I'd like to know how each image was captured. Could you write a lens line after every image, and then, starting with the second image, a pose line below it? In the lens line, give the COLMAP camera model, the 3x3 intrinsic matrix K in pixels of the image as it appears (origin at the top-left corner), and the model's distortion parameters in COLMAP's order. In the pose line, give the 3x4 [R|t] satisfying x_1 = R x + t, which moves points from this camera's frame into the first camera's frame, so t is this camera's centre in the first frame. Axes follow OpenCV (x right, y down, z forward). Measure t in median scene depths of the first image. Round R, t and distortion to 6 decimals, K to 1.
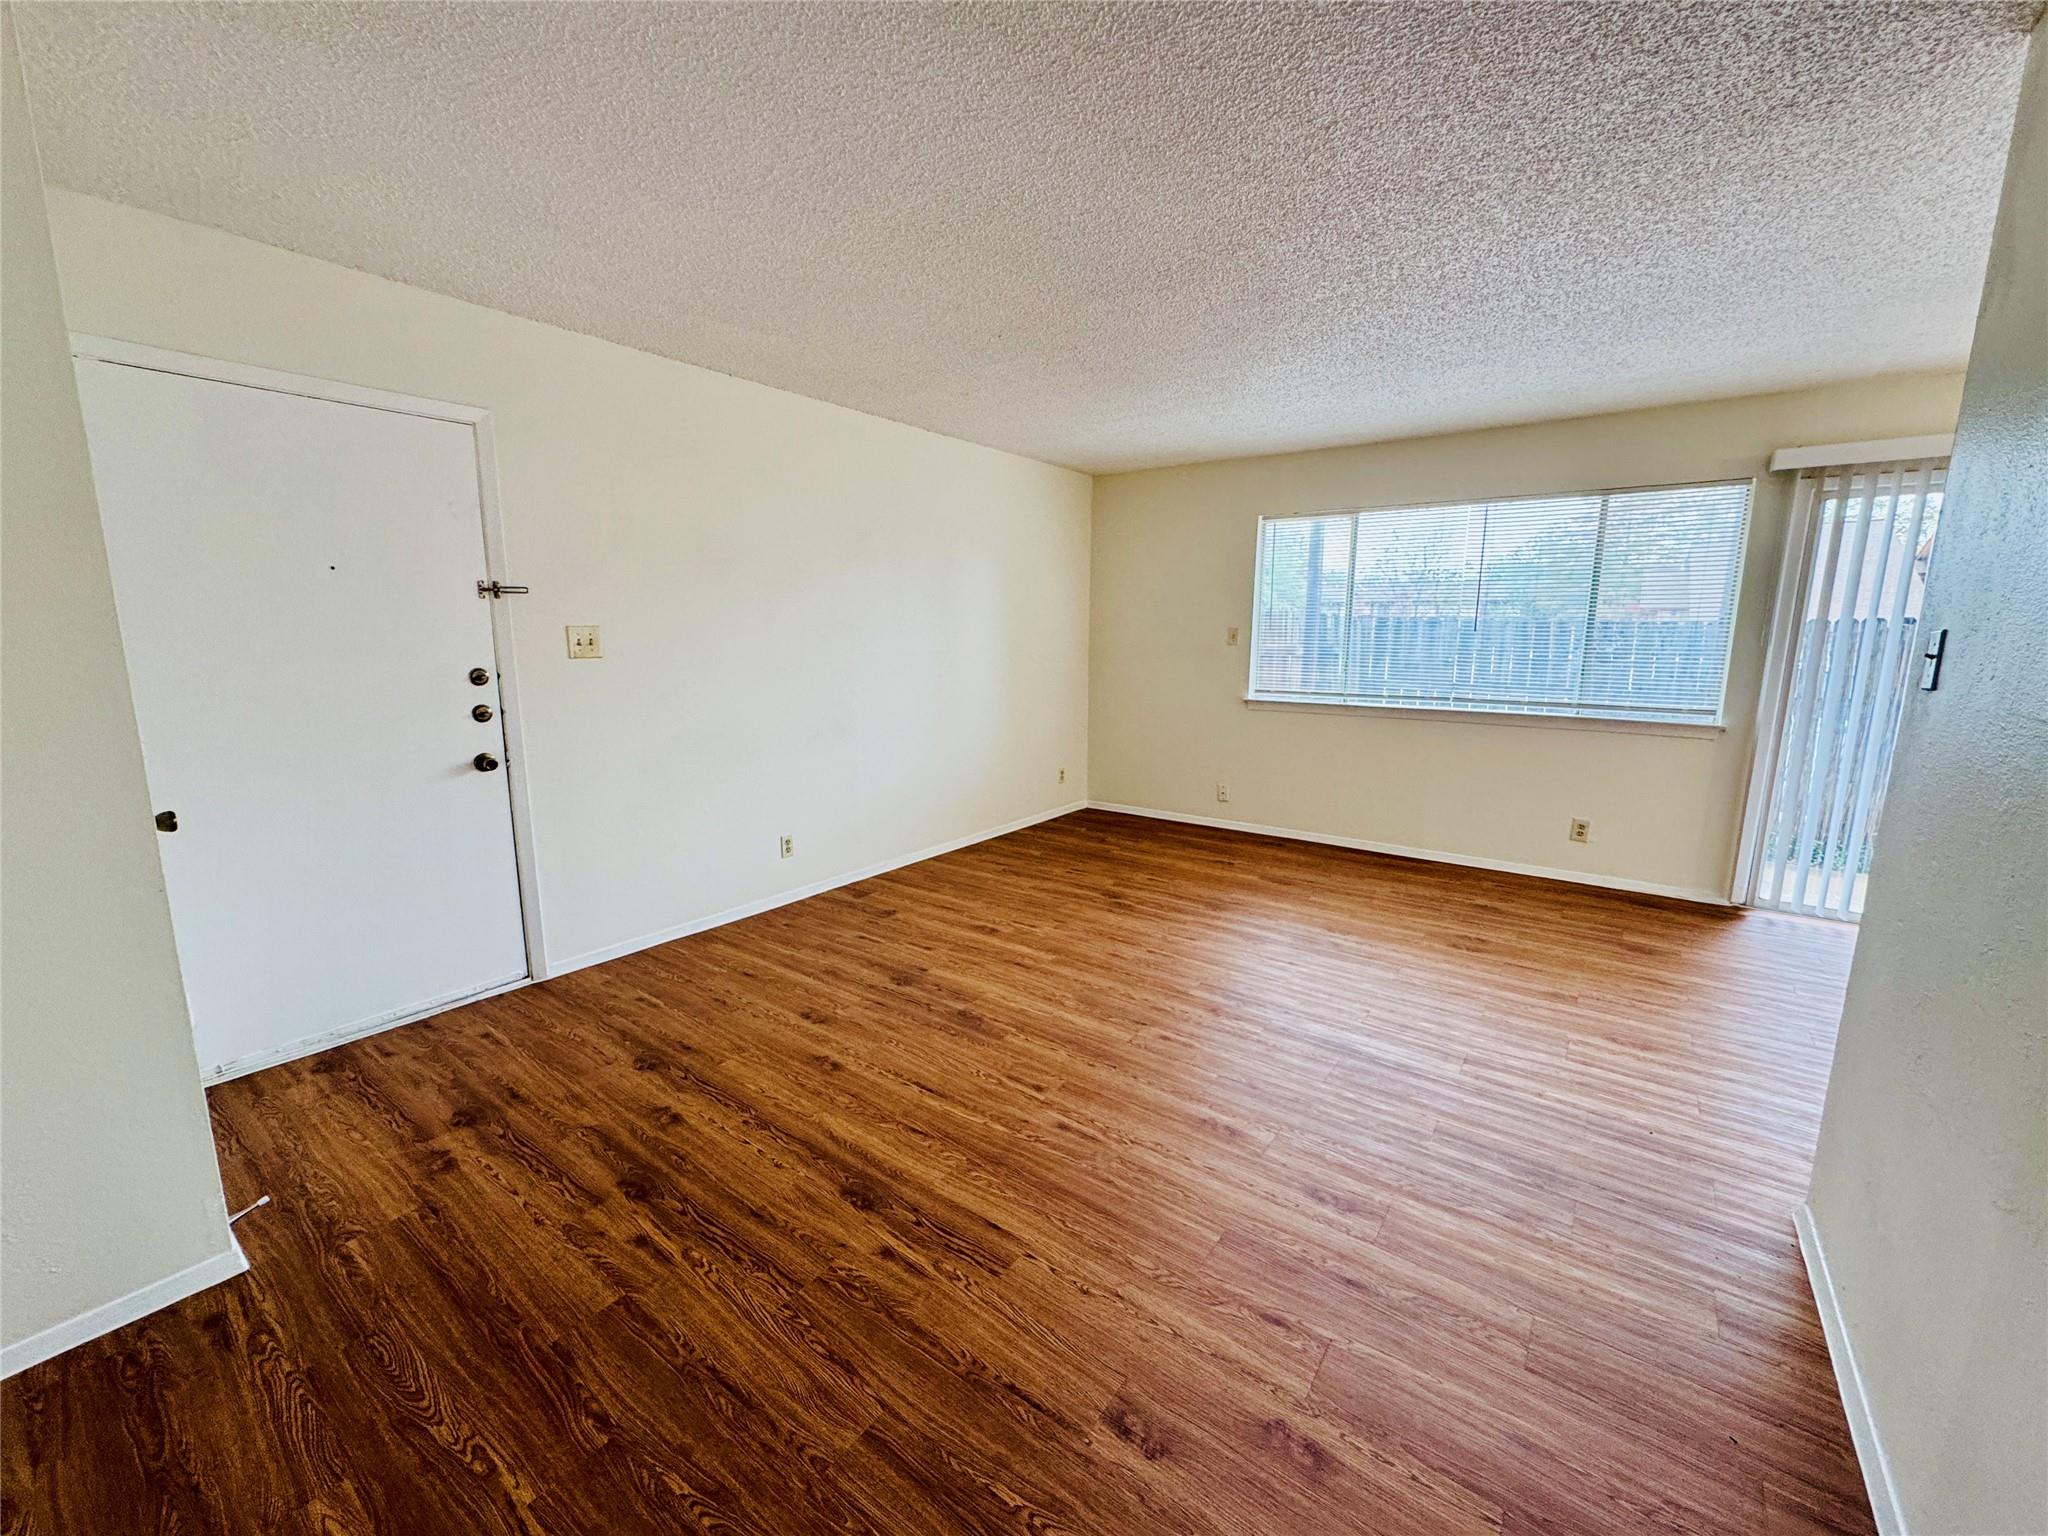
lens RADIAL K [[809.3, 0, 1024.0], [0, 809.3, 768.0], [0, 0, 1]] dist [-0.002790, 0.000304]
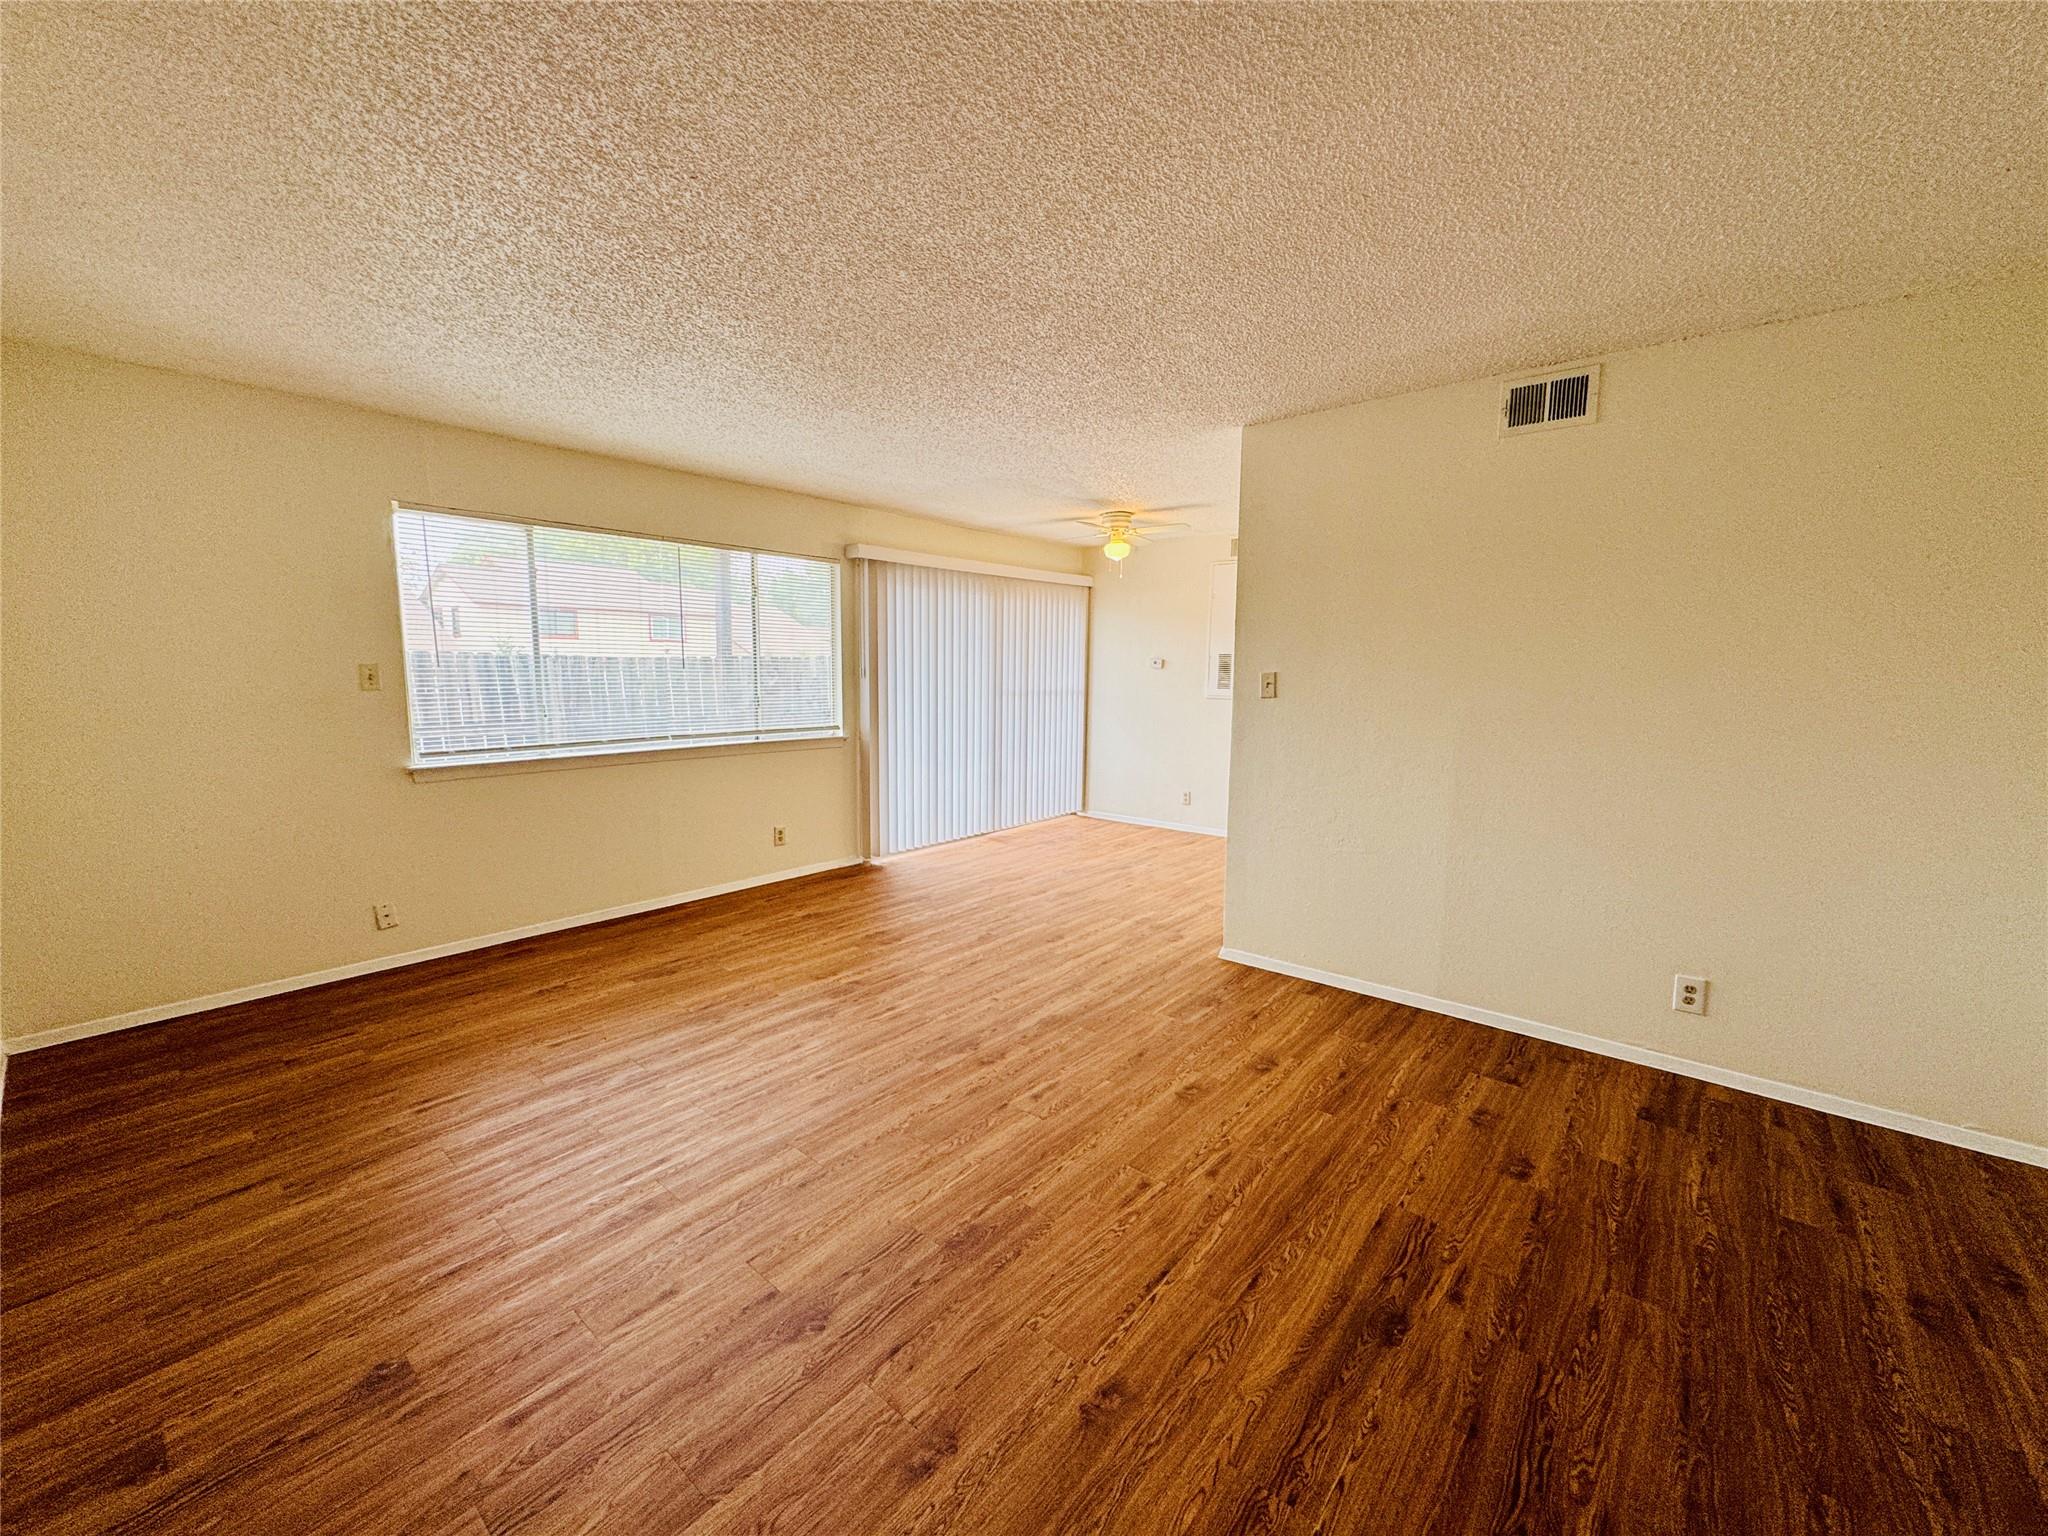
lens RADIAL K [[809.3, 0, 1024.0], [0, 809.3, 768.0], [0, 0, 1]] dist [-0.002790, 0.000304]
pose [[0.064846, -0.126918, 0.989791, -0.590148], [0.162608, 0.979966, 0.115005, -0.130190], [-0.984558, 0.153490, 0.084185, 0.711961]]
